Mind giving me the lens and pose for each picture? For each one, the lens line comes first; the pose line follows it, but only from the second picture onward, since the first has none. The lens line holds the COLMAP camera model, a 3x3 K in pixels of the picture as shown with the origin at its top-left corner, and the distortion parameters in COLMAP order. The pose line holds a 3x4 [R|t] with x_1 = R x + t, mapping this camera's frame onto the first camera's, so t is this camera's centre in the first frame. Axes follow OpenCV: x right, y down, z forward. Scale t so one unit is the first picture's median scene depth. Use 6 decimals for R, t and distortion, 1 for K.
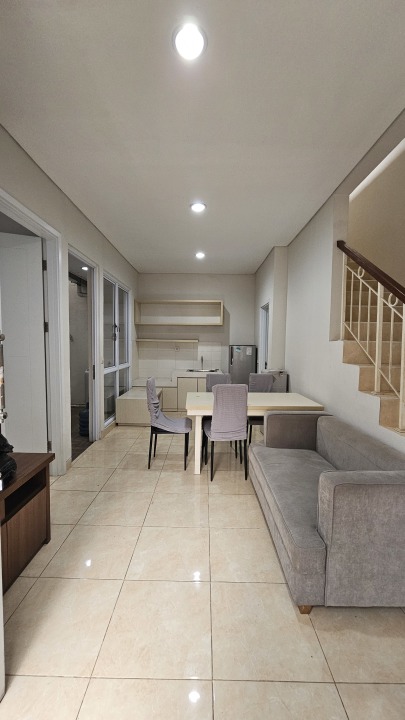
lens RADIAL K [[297.1, 0, 201.0], [0, 297.1, 362.8], [0, 0, 1]] dist [0.001002, 0.000382]
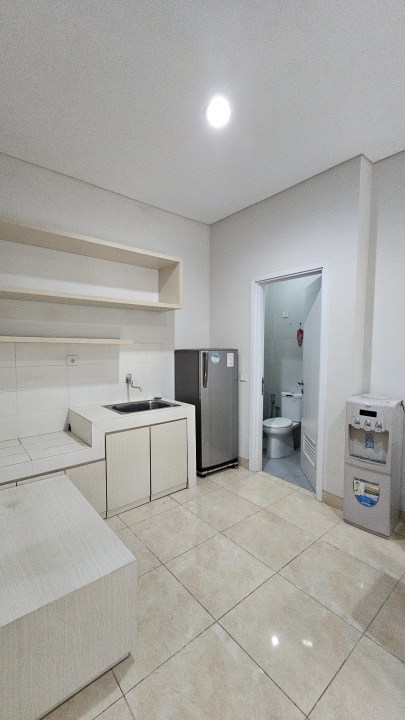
lens RADIAL K [[297.1, 0, 201.7], [0, 297.1, 358.9], [0, 0, 1]] dist [0.001002, 0.000382]
pose [[0.757119, -0.034506, 0.652365, -0.435534], [0.050355, 0.998716, -0.005614, -0.075556], [-0.651334, 0.037100, 0.757884, 1.143015]]
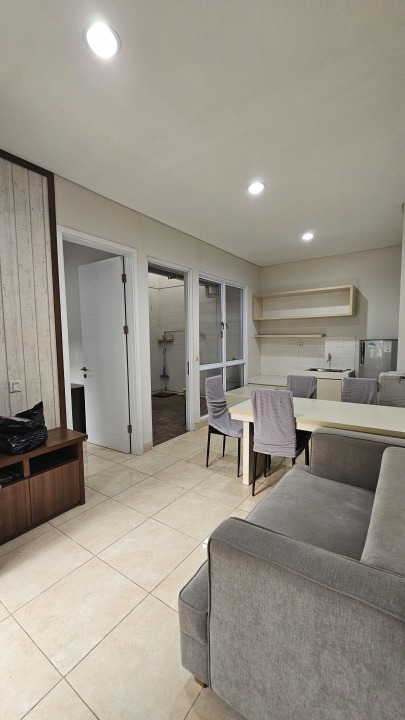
lens RADIAL K [[297.1, 0, 203.3], [0, 297.1, 363.6], [0, 0, 1]] dist [0.001002, 0.000382]
pose [[0.819708, 0.027499, -0.572122, 0.397693], [-0.014876, 0.999532, 0.026728, -0.019729], [0.572589, -0.013398, 0.819733, 0.181127]]
